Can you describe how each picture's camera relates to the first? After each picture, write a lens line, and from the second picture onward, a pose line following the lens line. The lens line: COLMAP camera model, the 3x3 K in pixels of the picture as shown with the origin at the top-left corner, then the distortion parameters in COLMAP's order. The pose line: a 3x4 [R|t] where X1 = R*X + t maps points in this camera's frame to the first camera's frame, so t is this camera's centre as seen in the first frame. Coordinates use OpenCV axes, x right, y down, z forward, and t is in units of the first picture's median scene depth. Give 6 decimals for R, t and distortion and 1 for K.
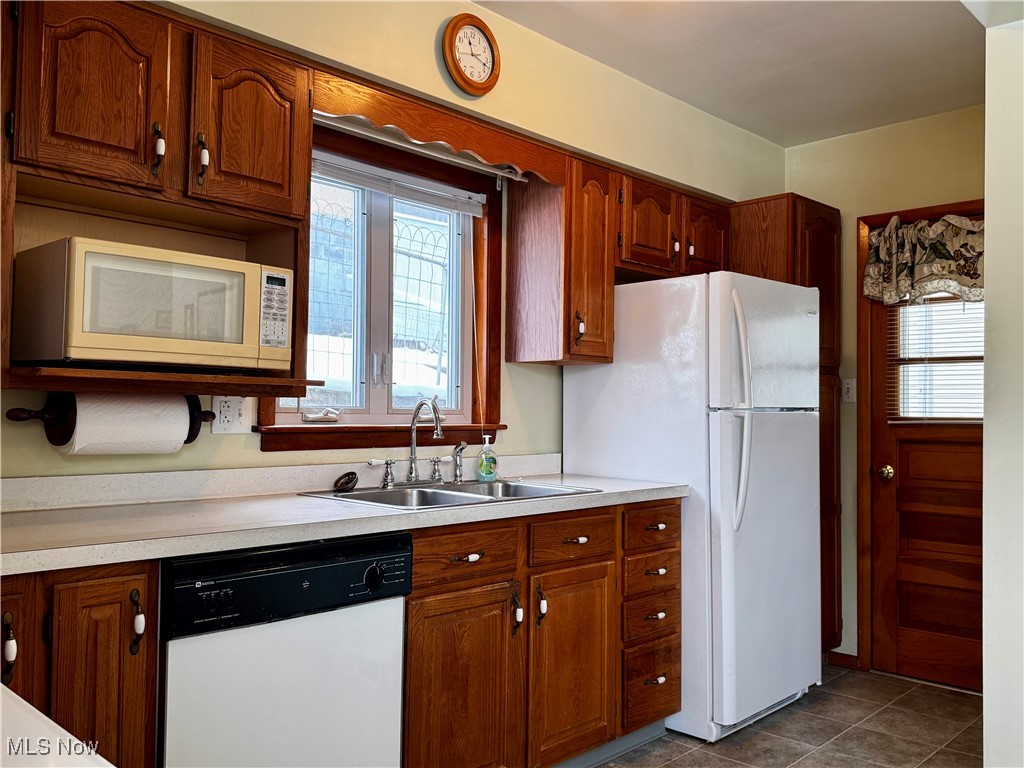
lens RADIAL K [[853.1, 0, 512.0], [0, 853.1, 384.0], [0, 0, 1]] dist [0.131687, -0.239620]
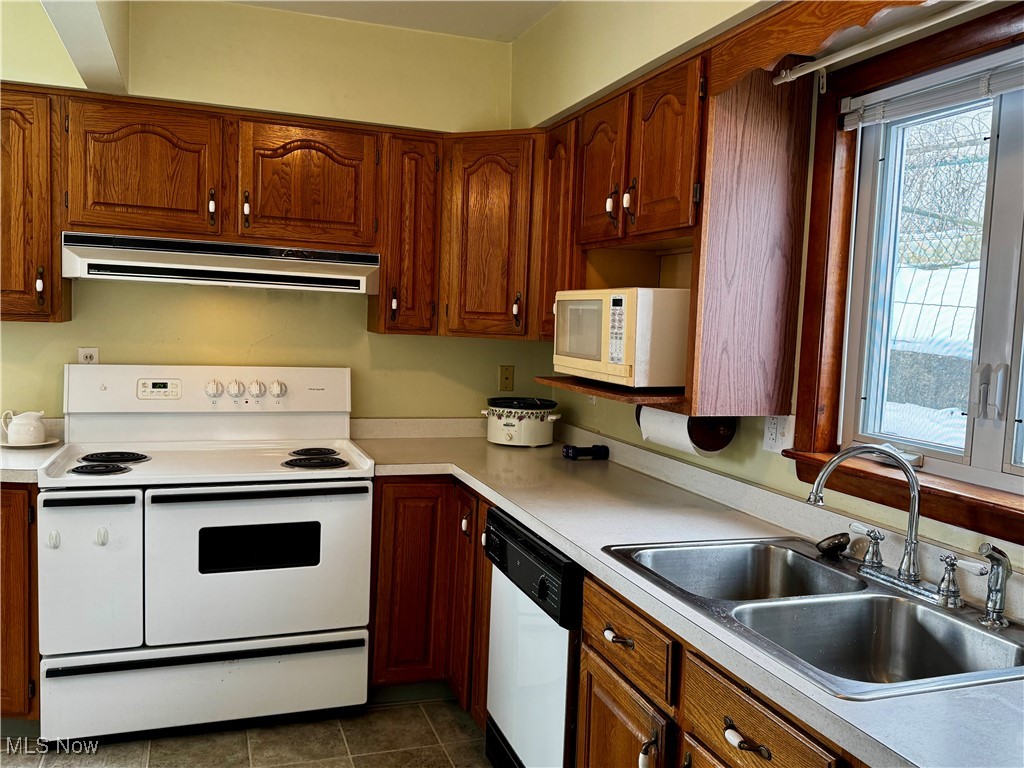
lens RADIAL K [[853.1, 0, 512.0], [0, 853.1, 384.0], [0, 0, 1]] dist [0.131687, -0.239620]
pose [[-0.449332, 0.036532, -0.892617, 0.576773], [-0.015667, 0.998688, 0.048760, -0.052897], [0.893227, 0.035894, -0.448170, 1.063131]]
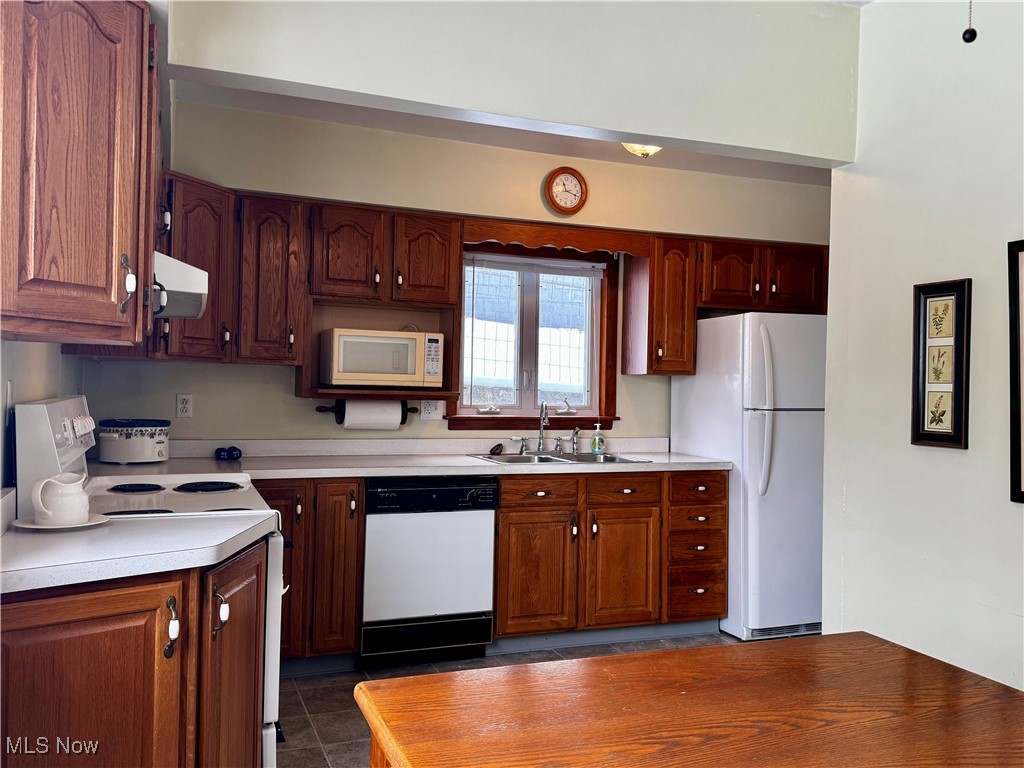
lens RADIAL K [[853.1, 0, 512.0], [0, 853.1, 384.0], [0, 0, 1]] dist [0.131687, -0.239620]
pose [[0.907958, 0.003562, -0.419046, 0.530300], [0.004603, 0.999819, 0.018474, -0.045292], [0.419035, -0.018703, 0.907777, -0.507518]]
